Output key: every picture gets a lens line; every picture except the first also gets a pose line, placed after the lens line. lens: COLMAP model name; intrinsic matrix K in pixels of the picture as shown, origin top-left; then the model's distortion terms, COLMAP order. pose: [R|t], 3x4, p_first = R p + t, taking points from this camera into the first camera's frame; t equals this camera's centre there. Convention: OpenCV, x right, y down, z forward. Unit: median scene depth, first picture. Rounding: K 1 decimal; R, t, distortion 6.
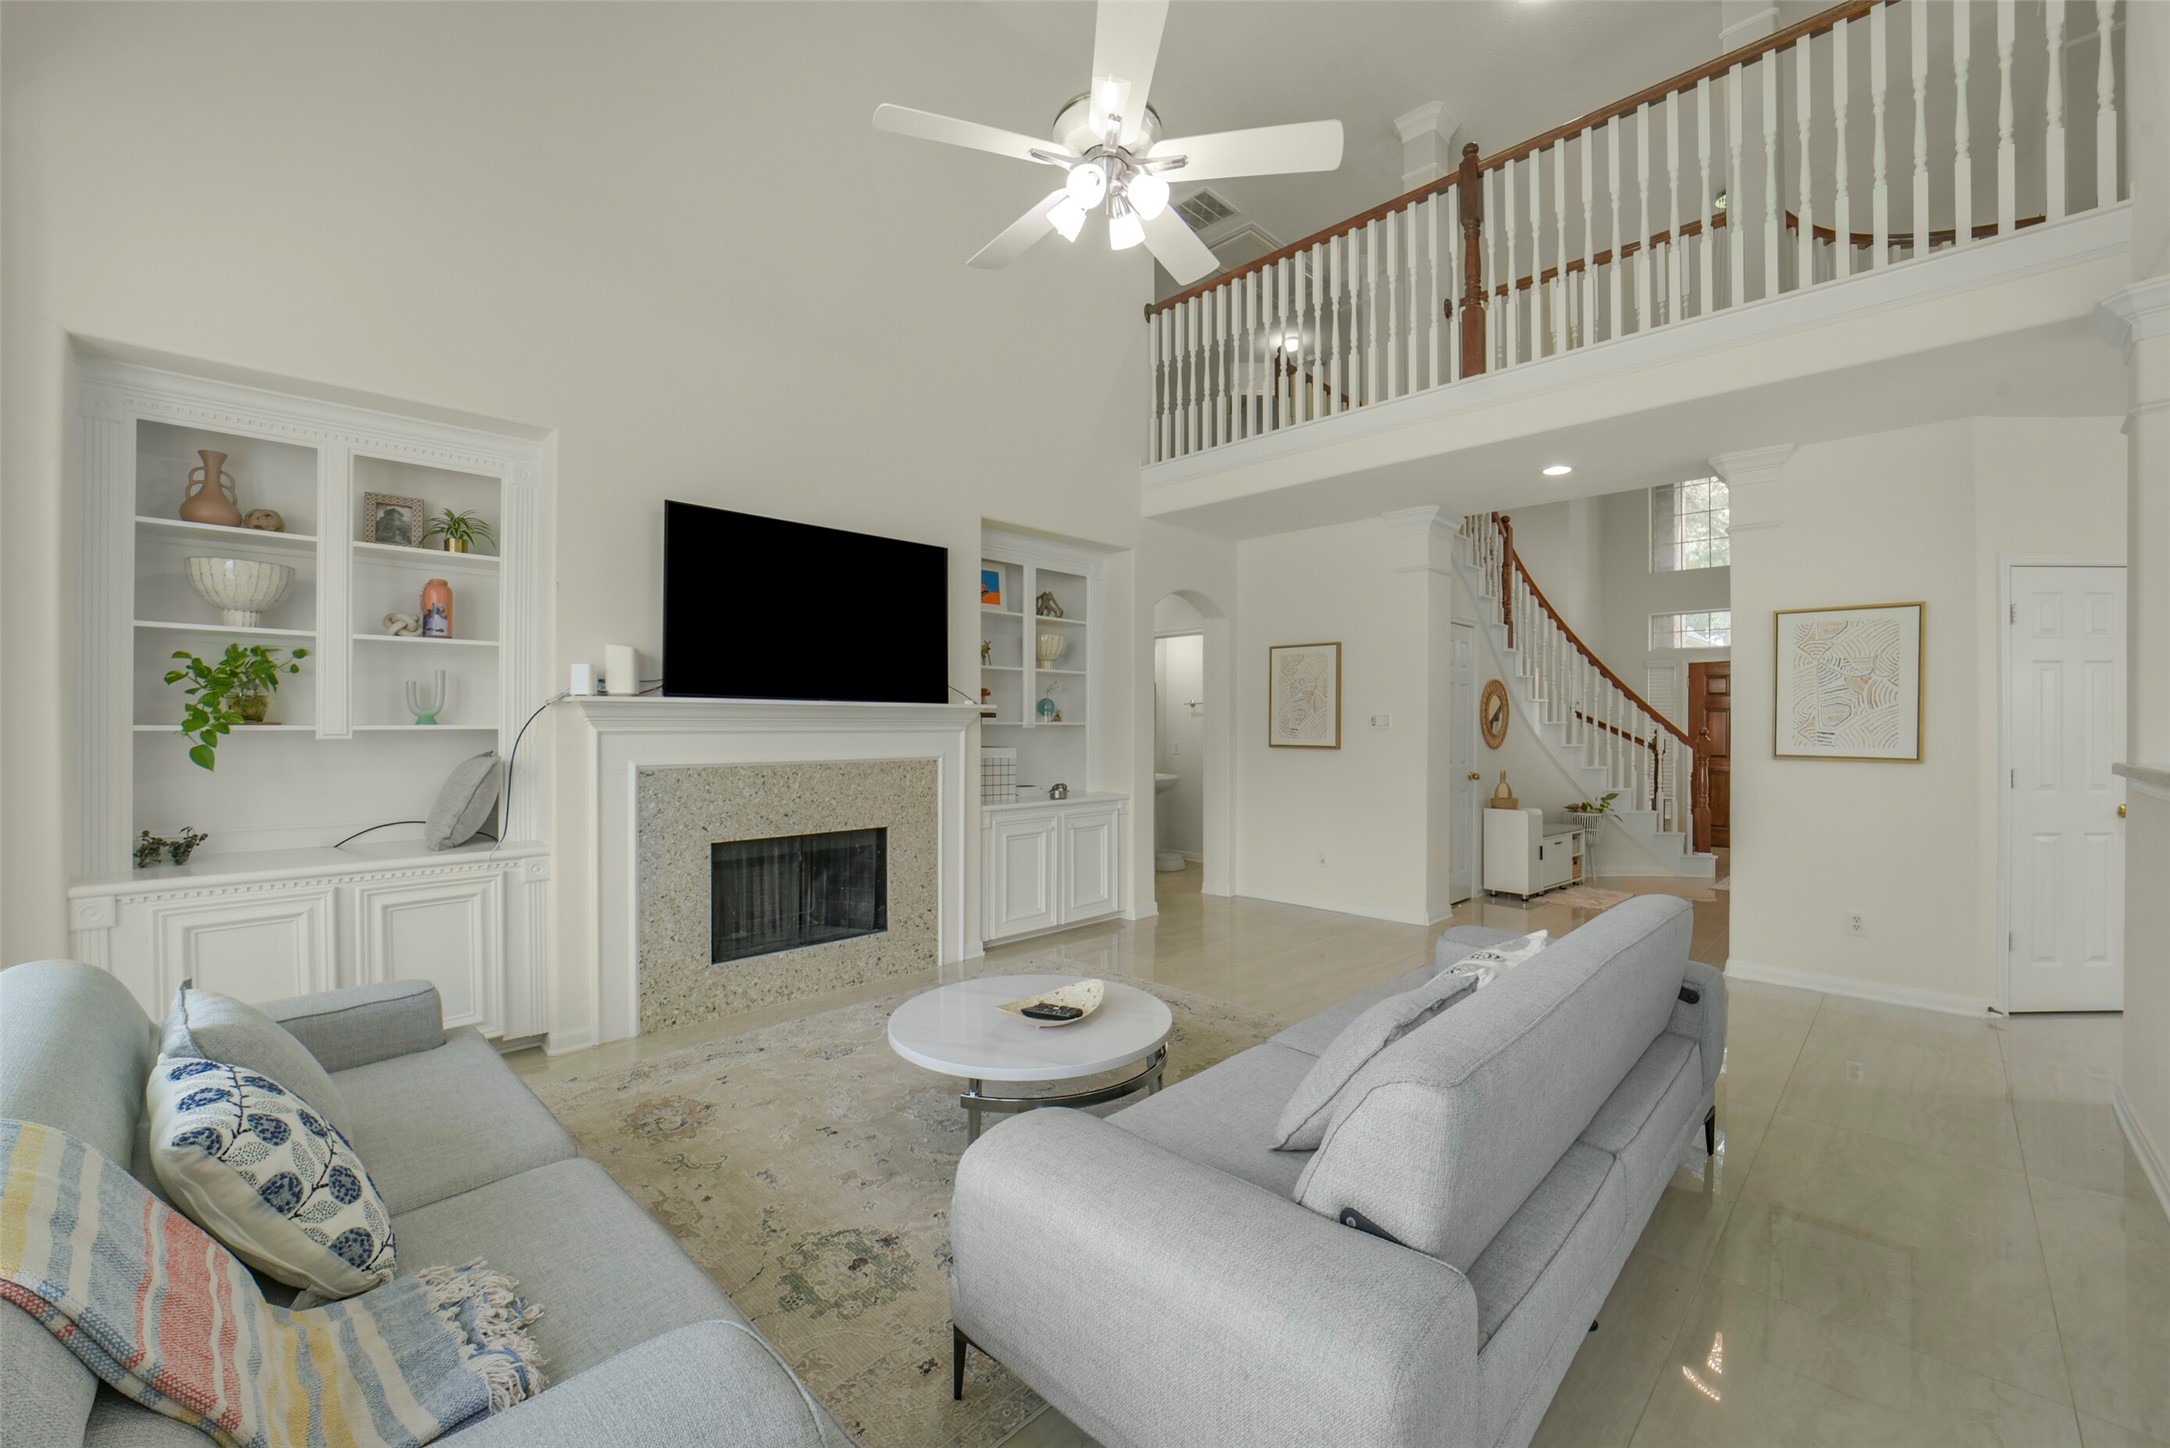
lens RADIAL K [[865.4, 0, 1085.0], [0, 865.4, 724.0], [0, 0, 1]] dist [-0.037634, 0.008261]
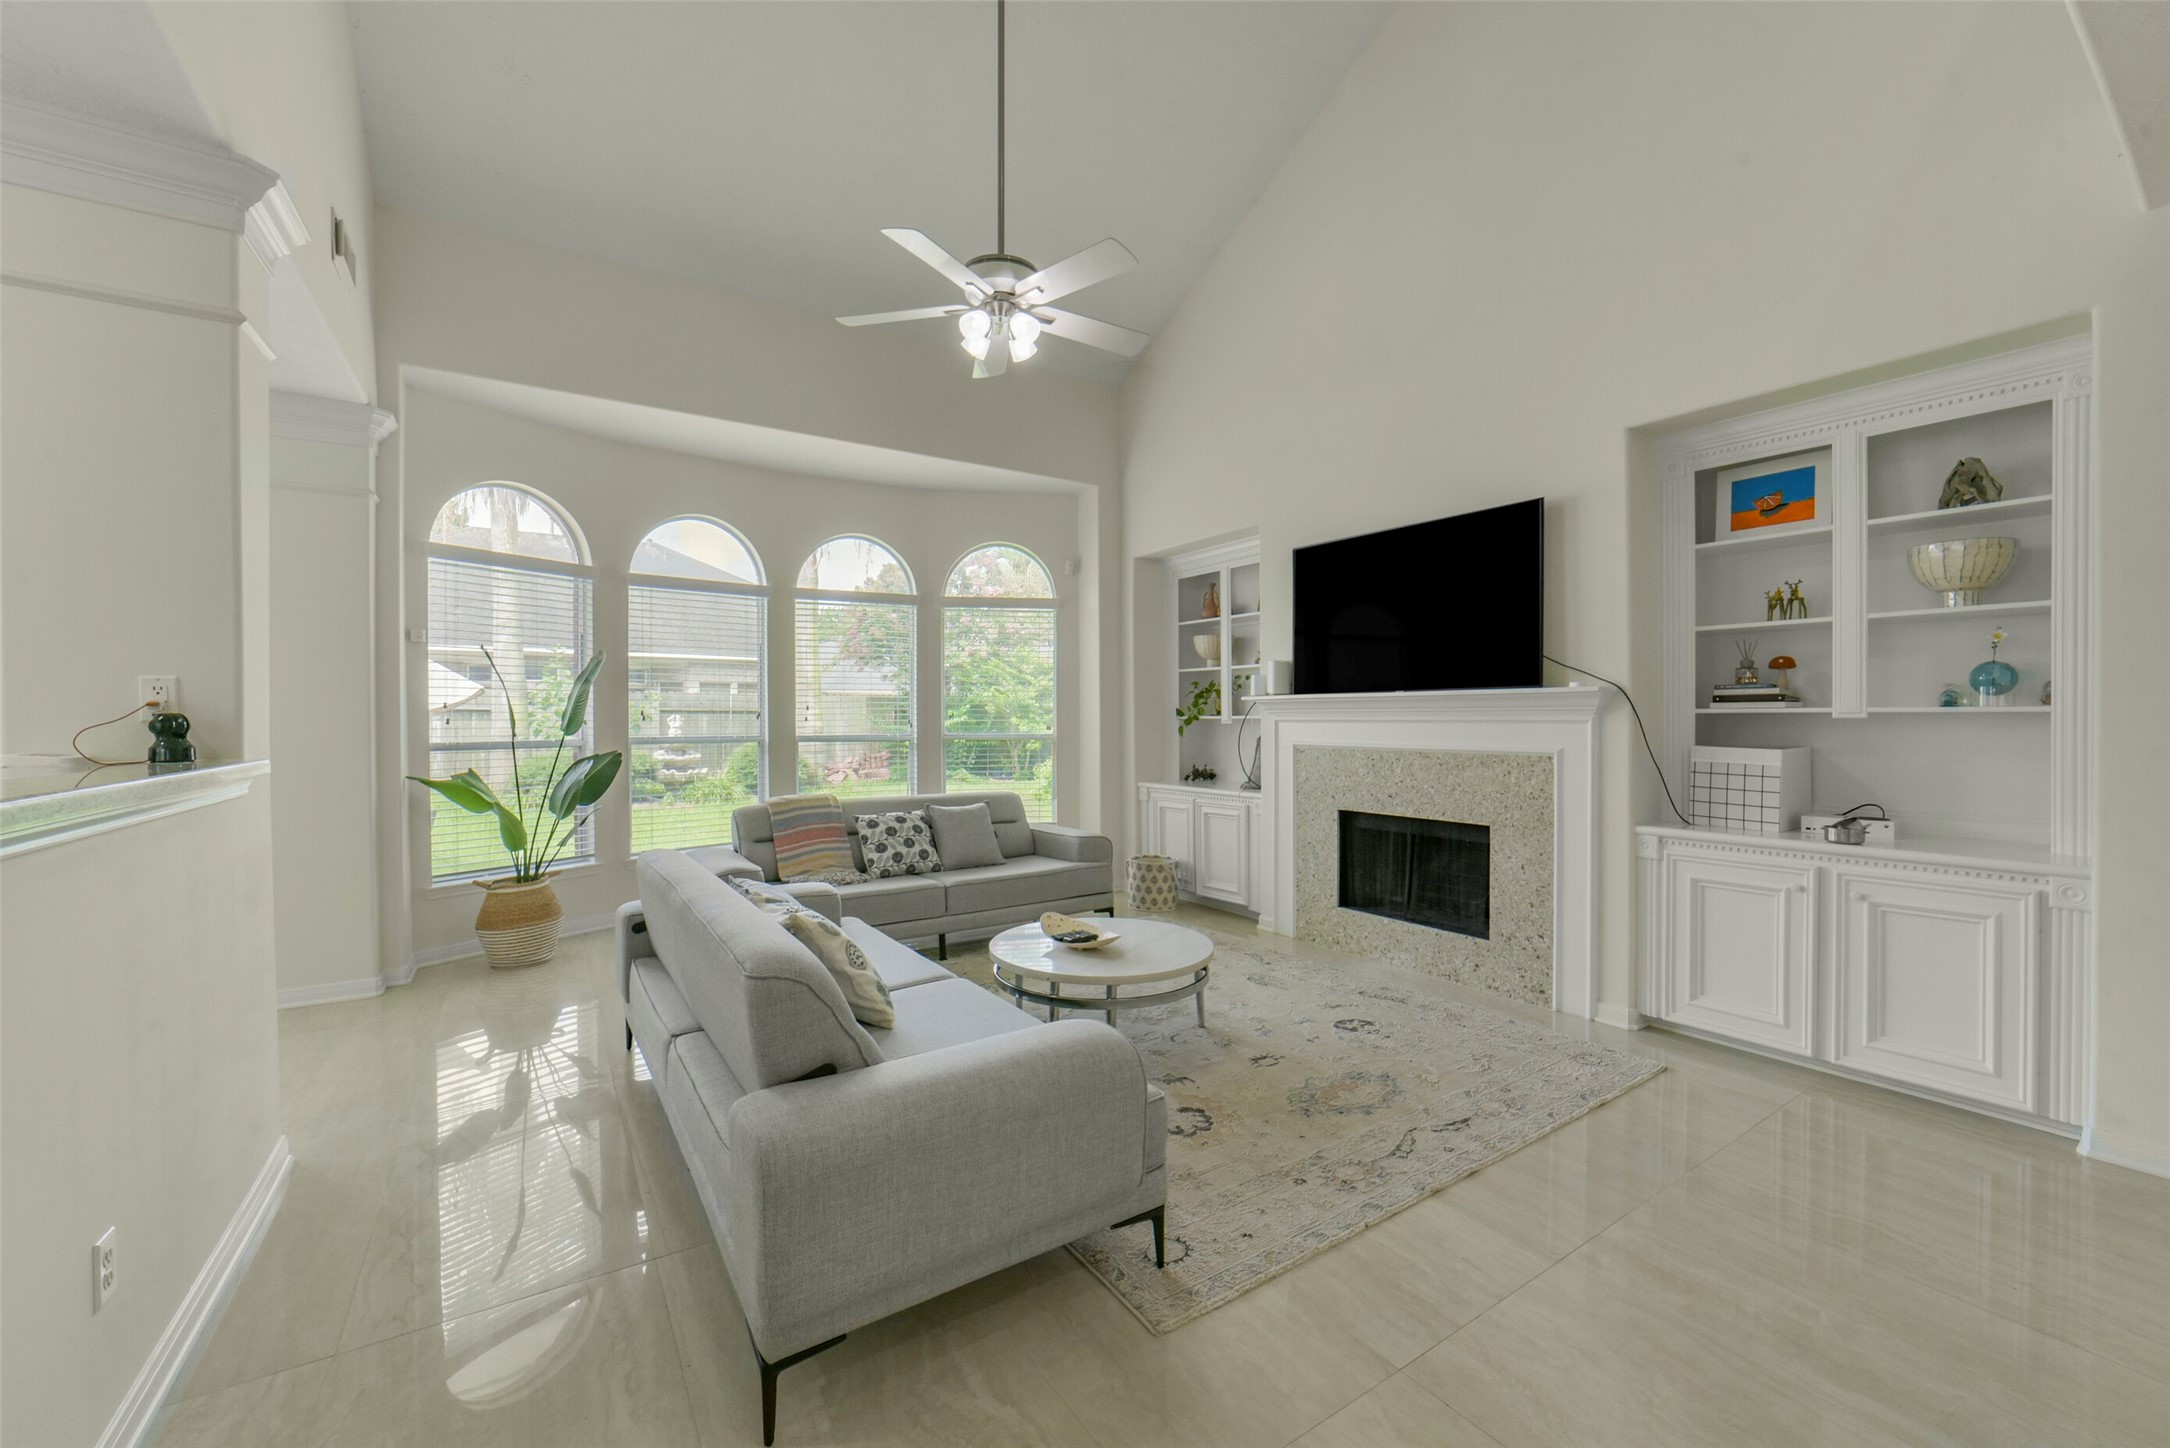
lens RADIAL K [[874.8, 0, 1093.7], [0, 874.8, 711.2], [0, 0, 1]] dist [-0.037565, 0.010890]
pose [[-0.193359, -0.001226, -0.981127, 0.864076], [0.009029, 0.999955, -0.003029, -0.003637], [0.981087, -0.009444, -0.193339, 0.883421]]
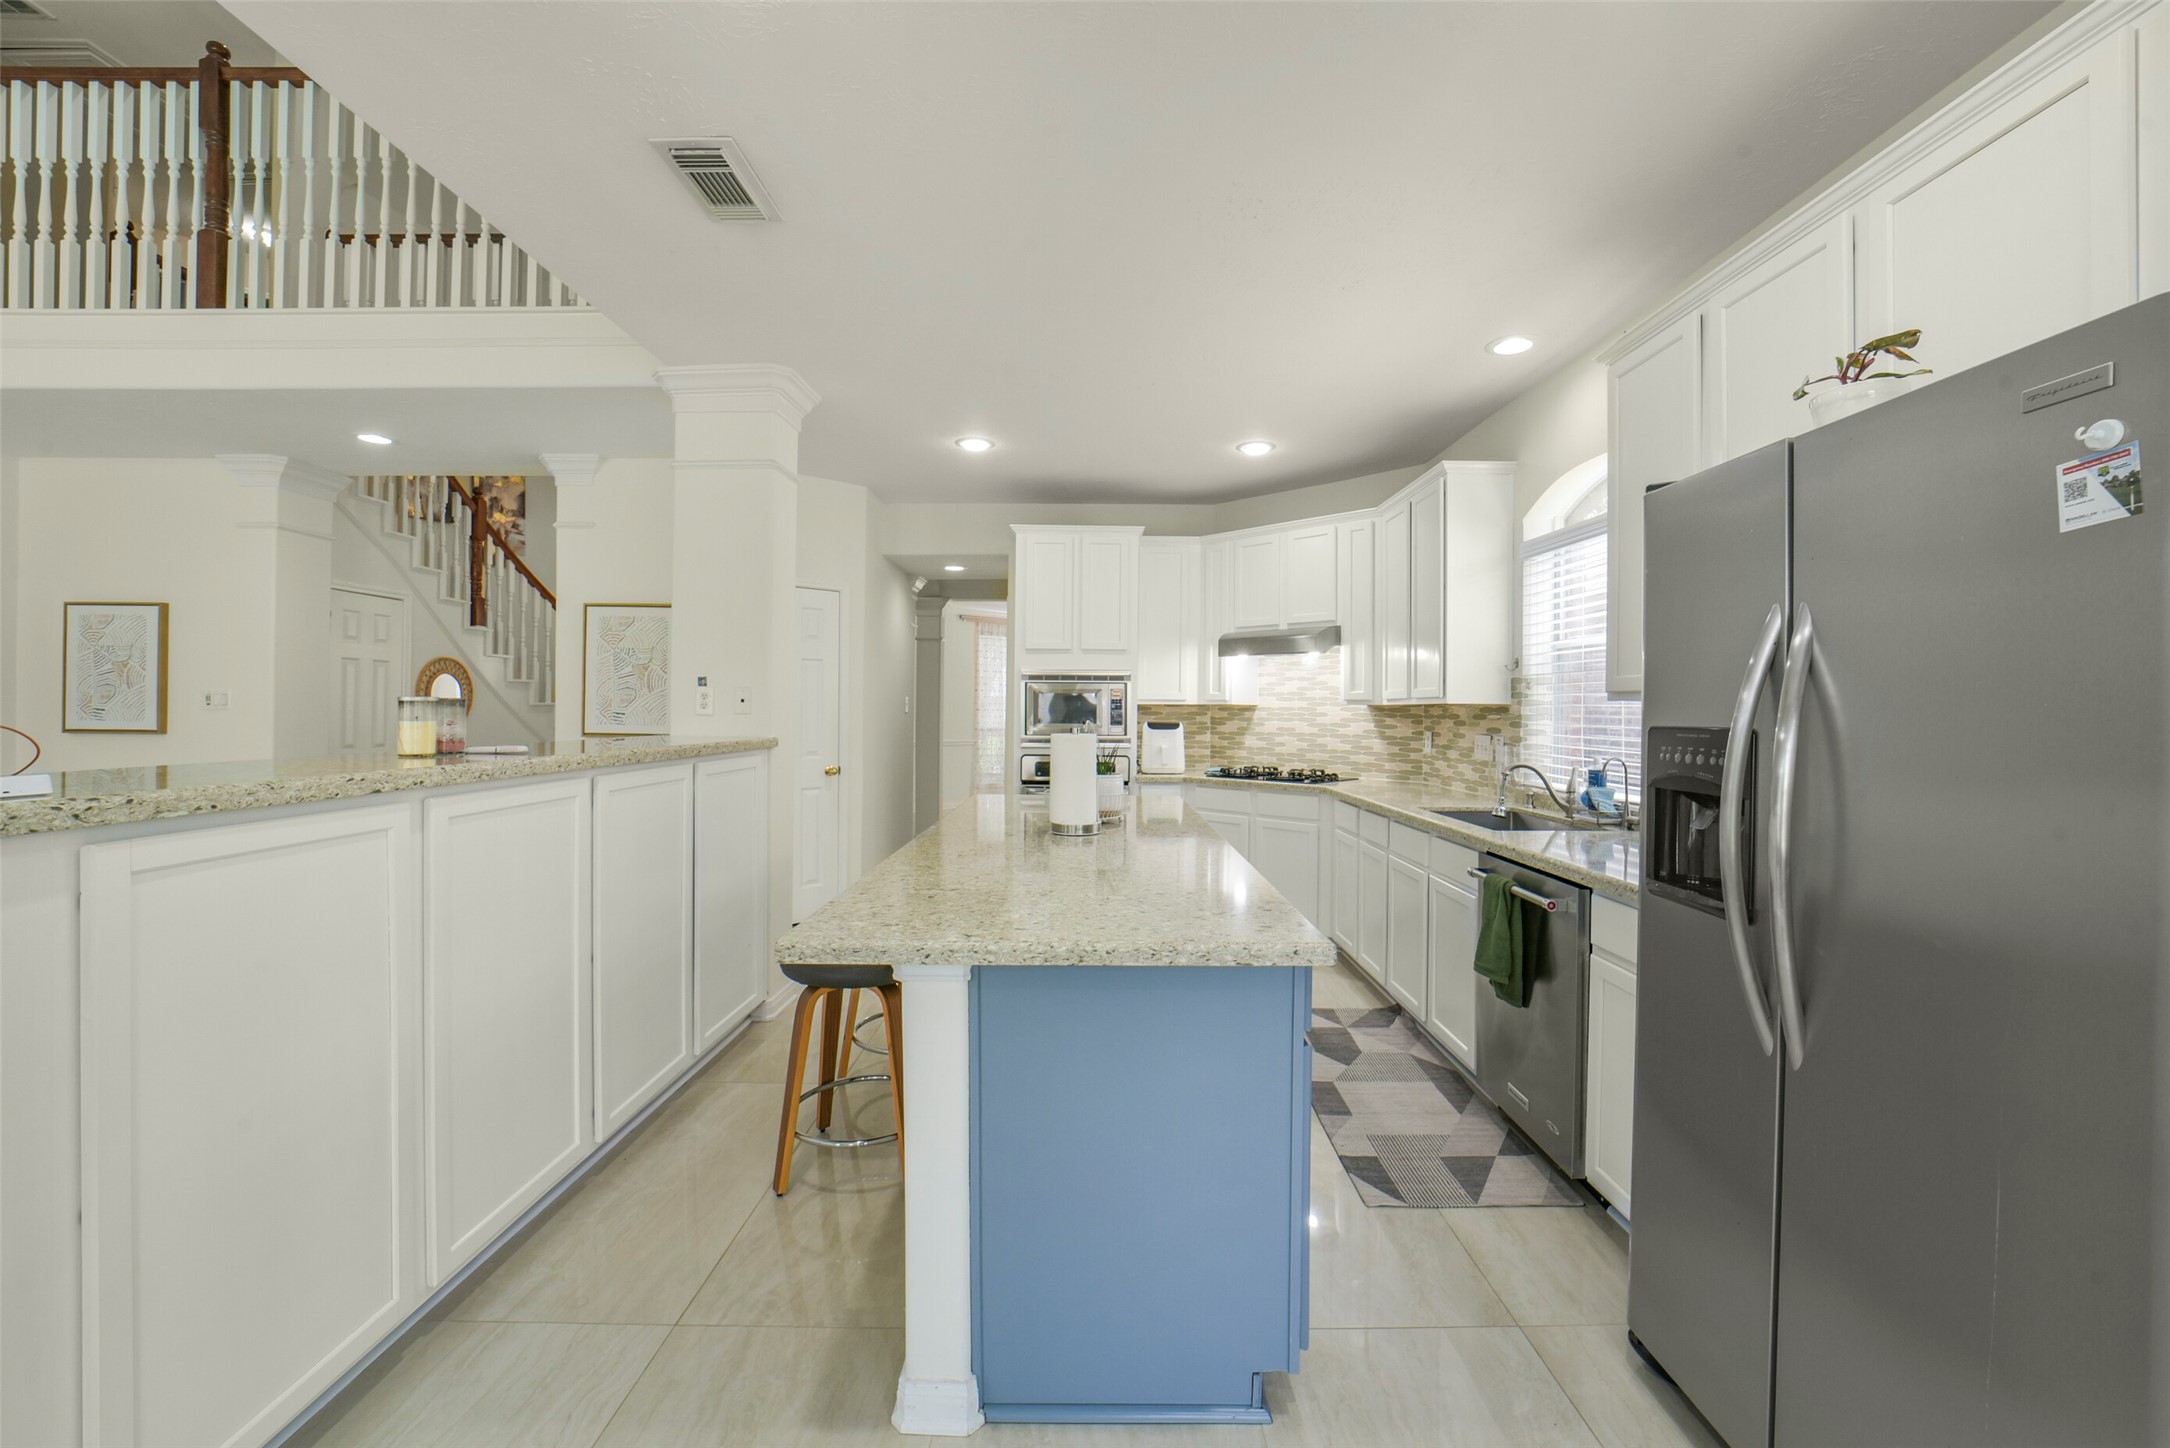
lens RADIAL K [[874.8, 0, 1093.7], [0, 874.8, 711.2], [0, 0, 1]] dist [-0.037565, 0.010890]
pose [[0.704811, 0.002399, 0.709392, 0.540477], [-0.005904, 0.999979, 0.002484, 0.000960], [-0.709371, -0.005939, 0.704810, -0.304147]]
